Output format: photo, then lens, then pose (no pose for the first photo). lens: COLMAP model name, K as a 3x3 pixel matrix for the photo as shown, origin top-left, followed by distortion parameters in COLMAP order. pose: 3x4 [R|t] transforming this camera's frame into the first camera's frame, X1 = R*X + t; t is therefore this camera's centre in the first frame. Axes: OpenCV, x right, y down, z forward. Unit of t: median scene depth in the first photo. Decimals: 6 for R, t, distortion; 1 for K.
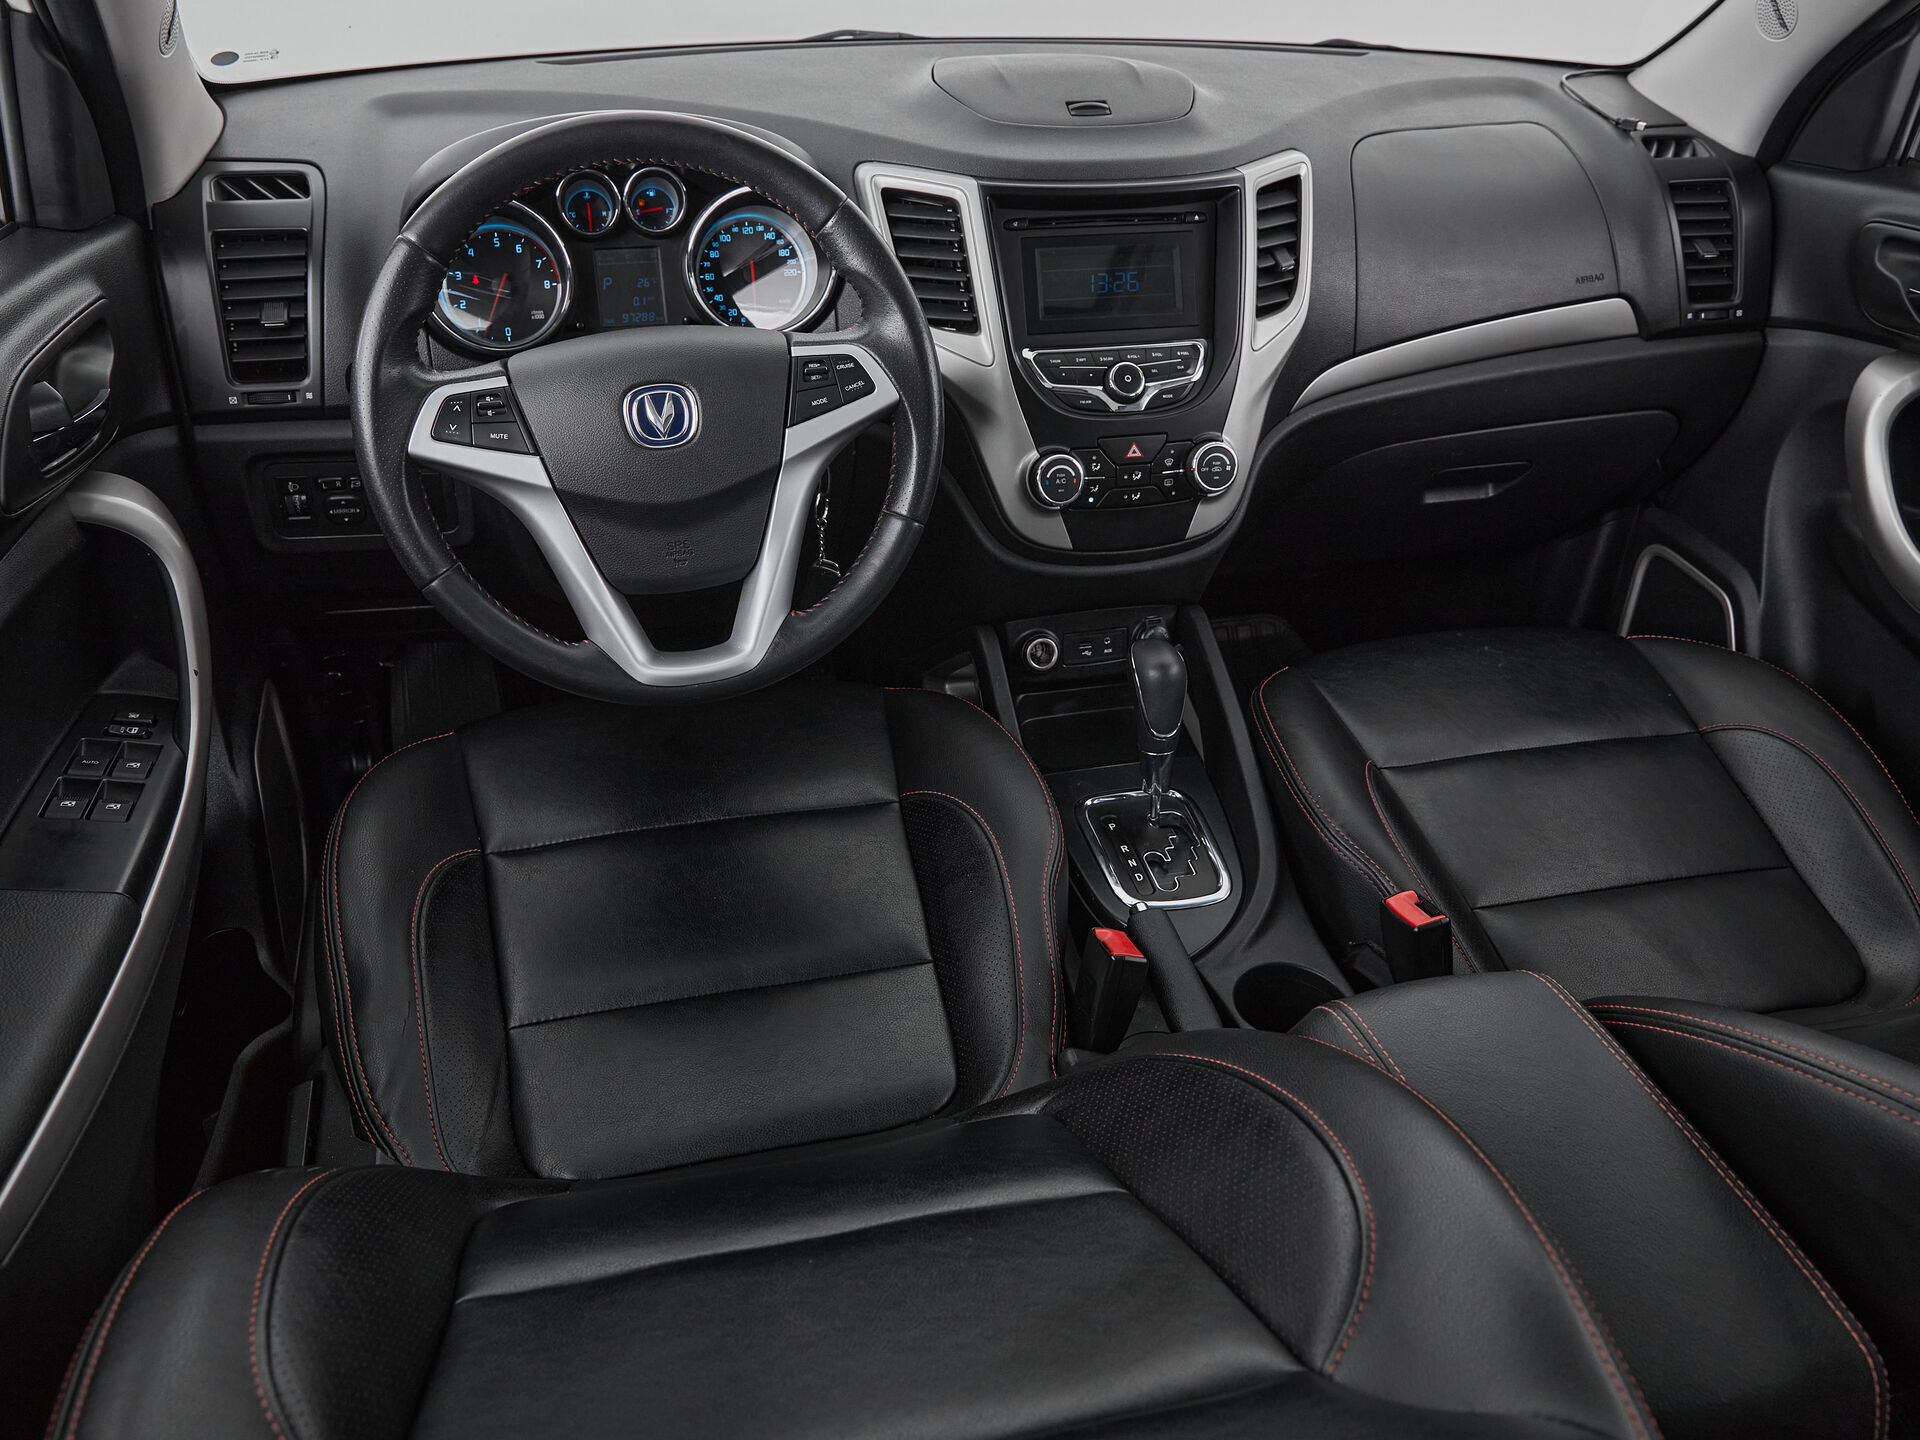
lens RADIAL K [[1352.9, 0, 955.9], [0, 1352.9, 749.5], [0, 0, 1]] dist [-0.049490, -0.003280]
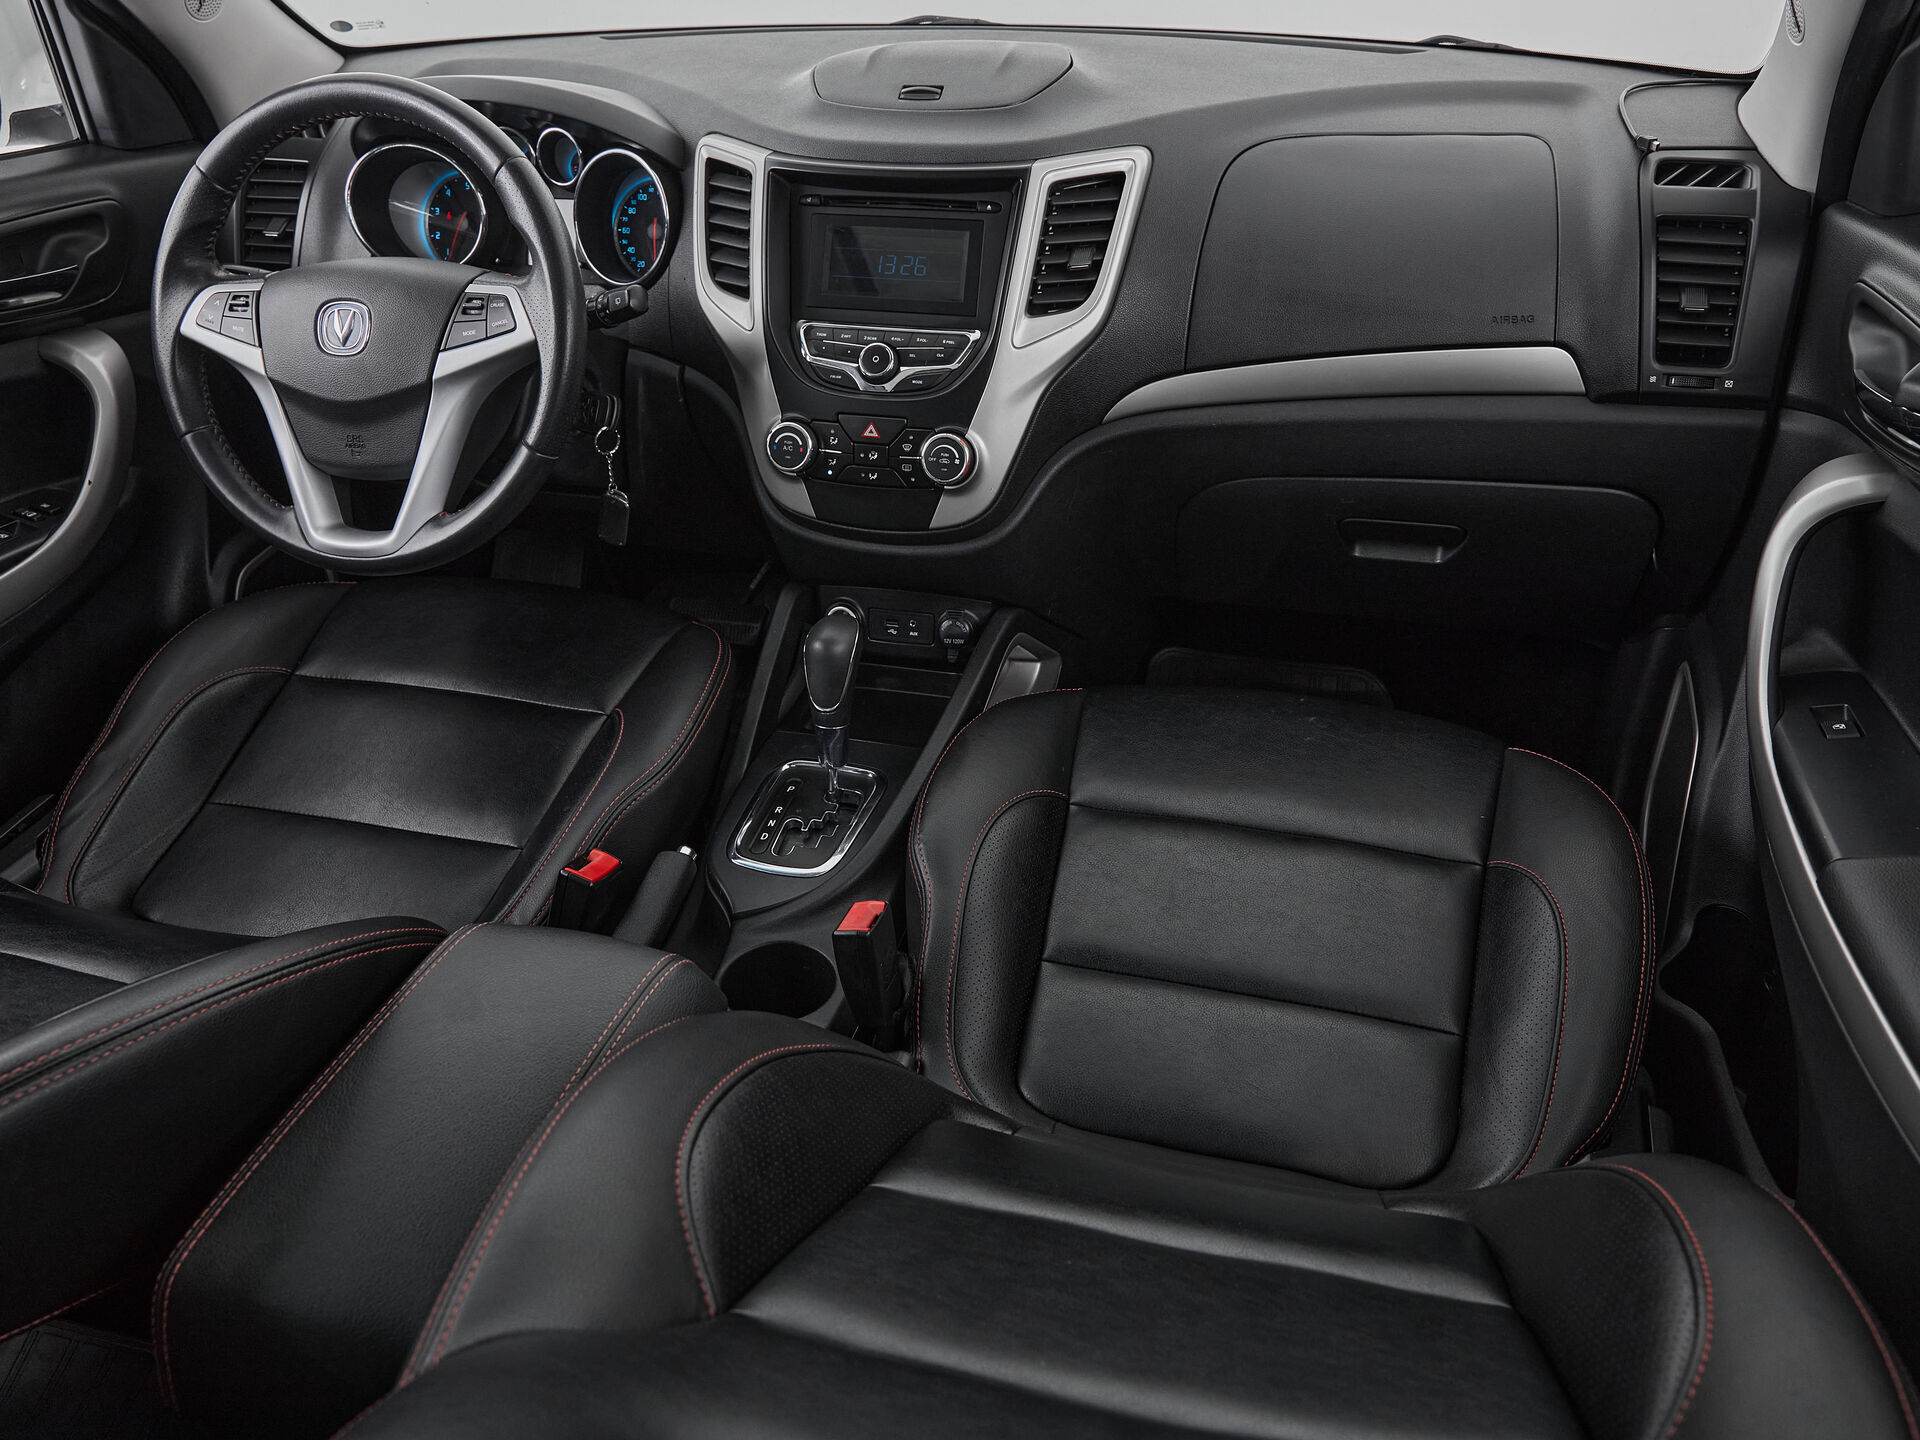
lens RADIAL K [[1352.9, 0, 955.9], [0, 1352.9, 749.5], [0, 0, 1]] dist [-0.049490, -0.003280]
pose [[0.893183, 0.232865, -0.384704, 0.622610], [-0.231314, 0.971540, 0.051031, -0.054254], [0.385639, 0.043408, 0.921628, 0.099436]]
